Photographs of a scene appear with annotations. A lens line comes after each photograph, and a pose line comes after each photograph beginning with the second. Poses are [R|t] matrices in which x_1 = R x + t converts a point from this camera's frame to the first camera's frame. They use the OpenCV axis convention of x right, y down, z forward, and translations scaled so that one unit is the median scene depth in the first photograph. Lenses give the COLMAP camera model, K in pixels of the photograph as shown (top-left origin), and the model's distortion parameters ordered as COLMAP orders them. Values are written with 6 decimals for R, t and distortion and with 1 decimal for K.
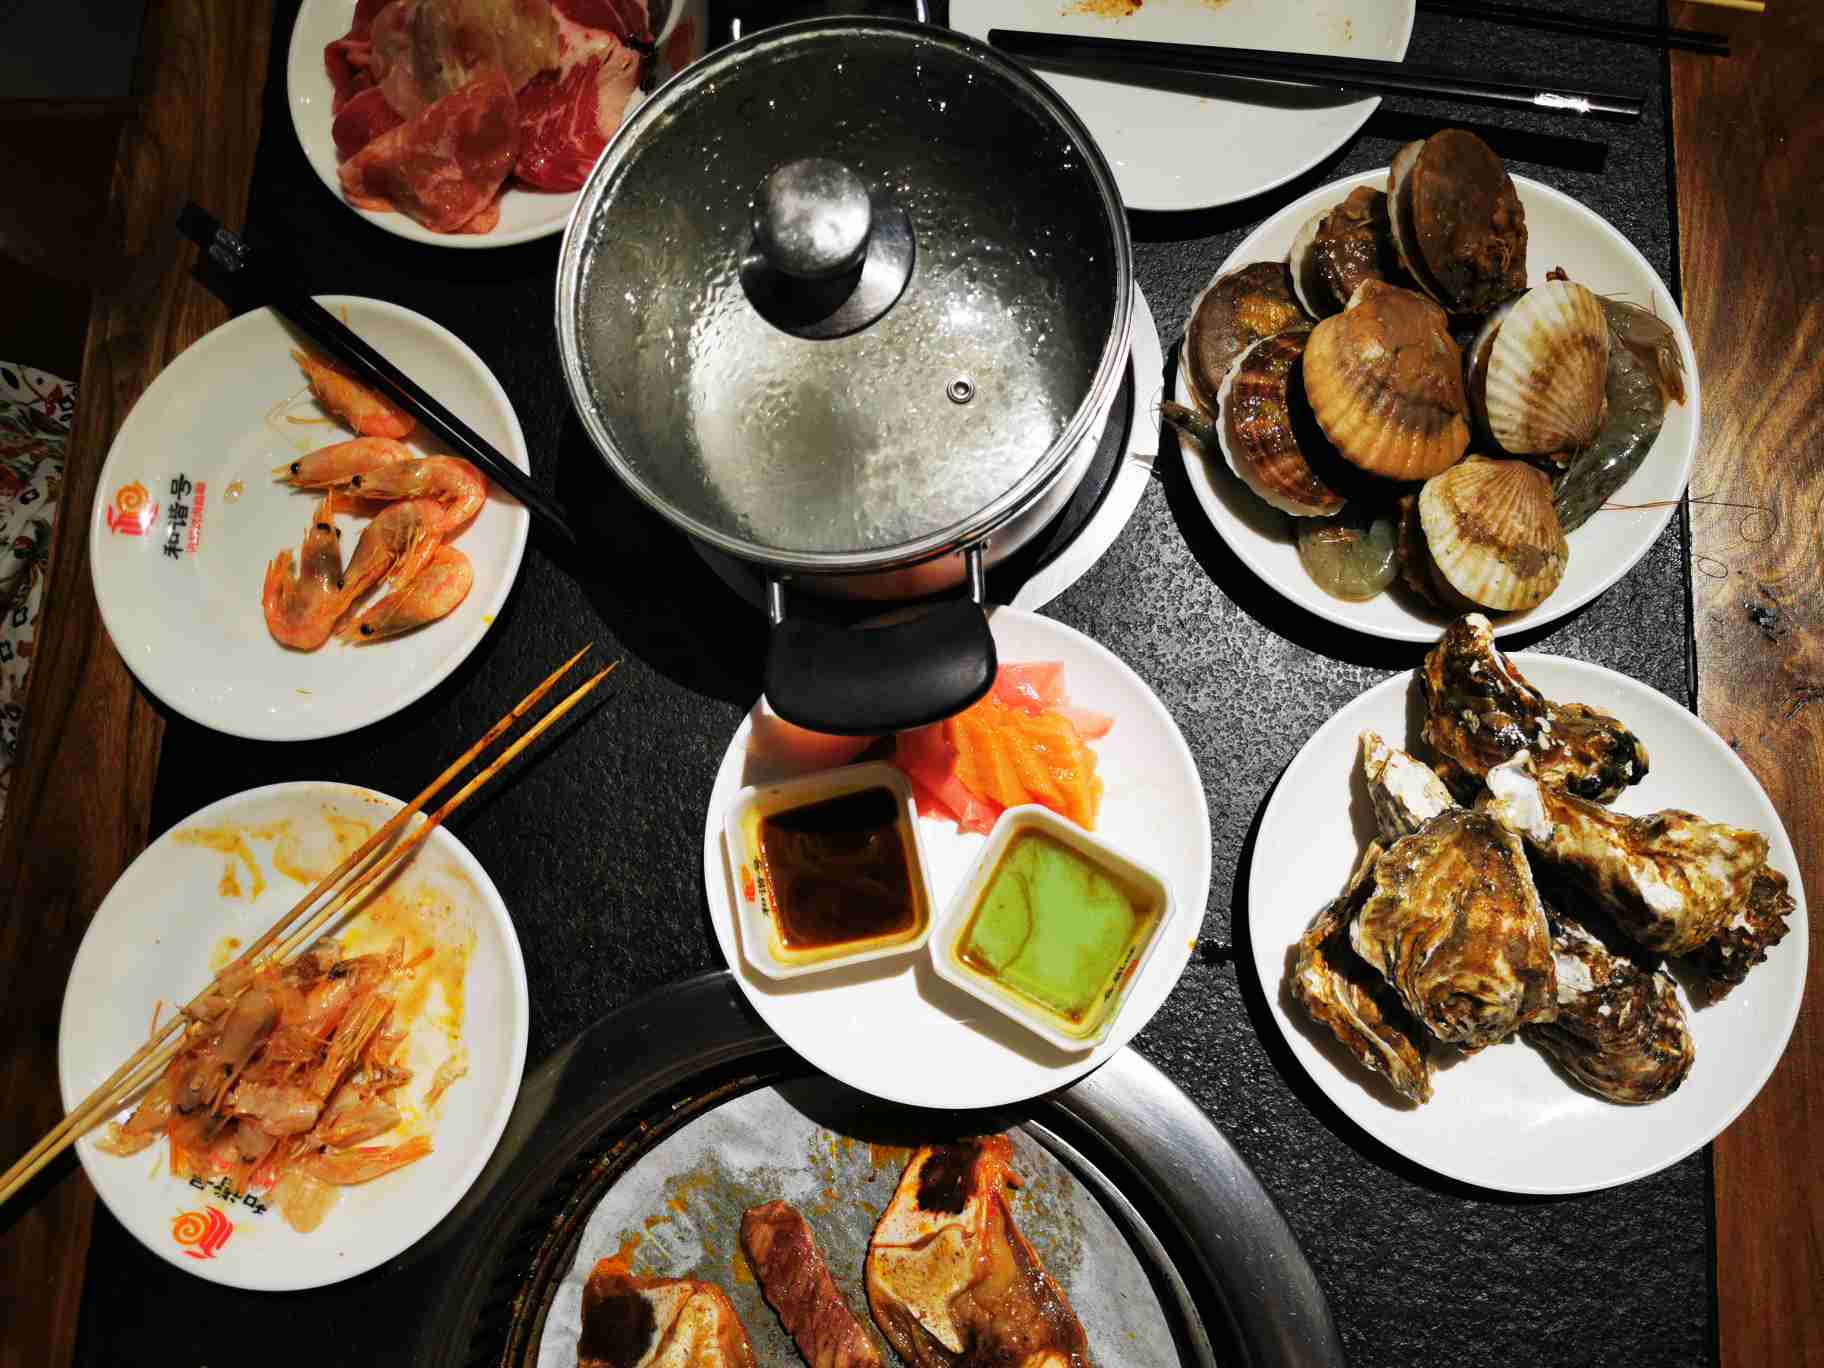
lens RADIAL K [[1453.9, 0, 908.7], [0, 1453.9, 681.4], [0, 0, 1]] dist [-0.042982, -0.013940]
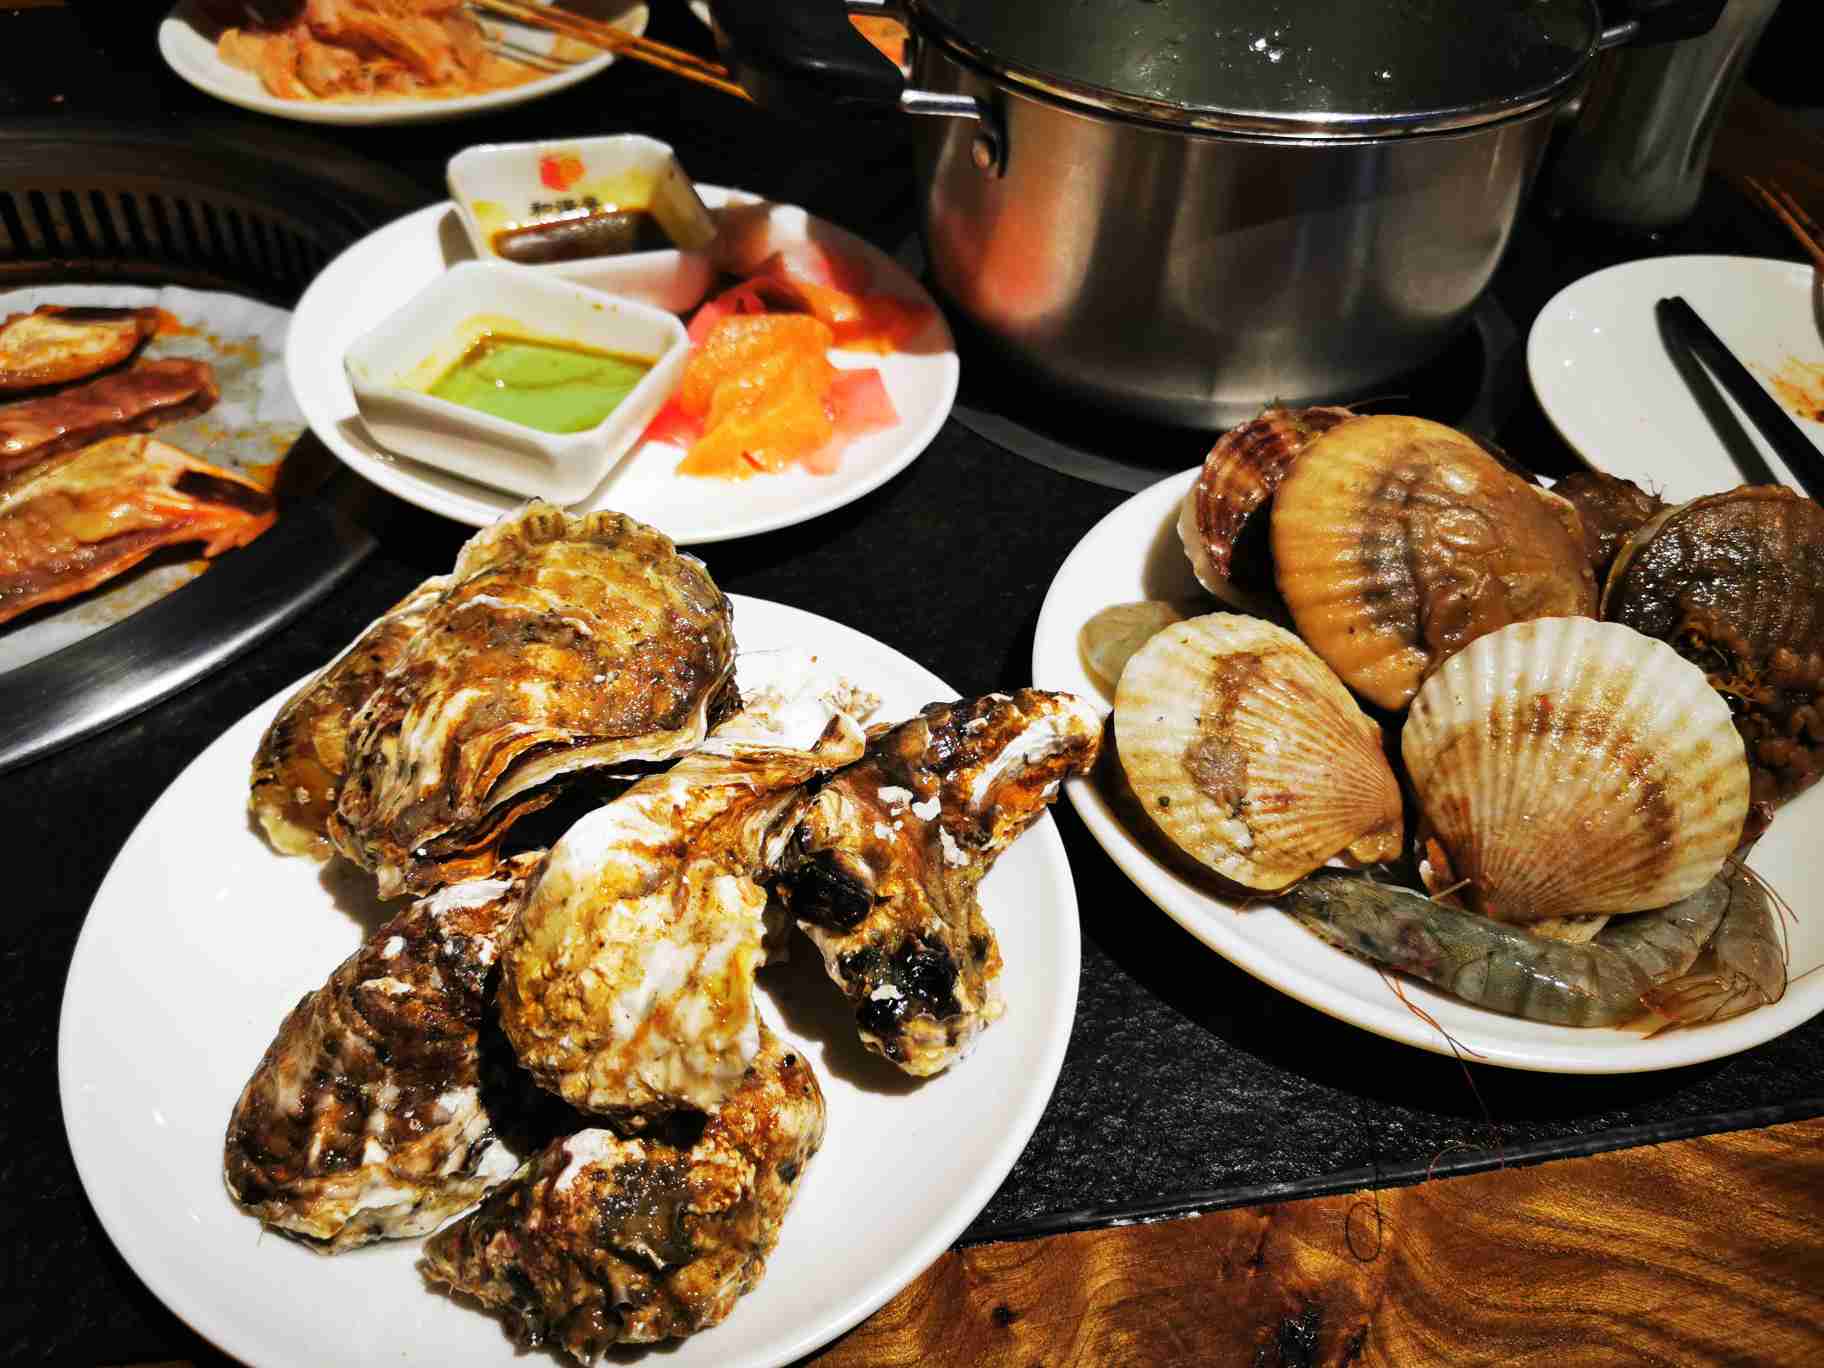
lens RADIAL K [[1453.9, 0, 885.8], [0, 1453.9, 584.0], [0, 0, 1]] dist [-0.042982, -0.013940]
pose [[0.216469, 0.771249, -0.598595, 0.719195], [-0.969695, 0.240994, -0.040165, 0.048264], [0.113281, 0.589149, 0.800044, 0.525924]]
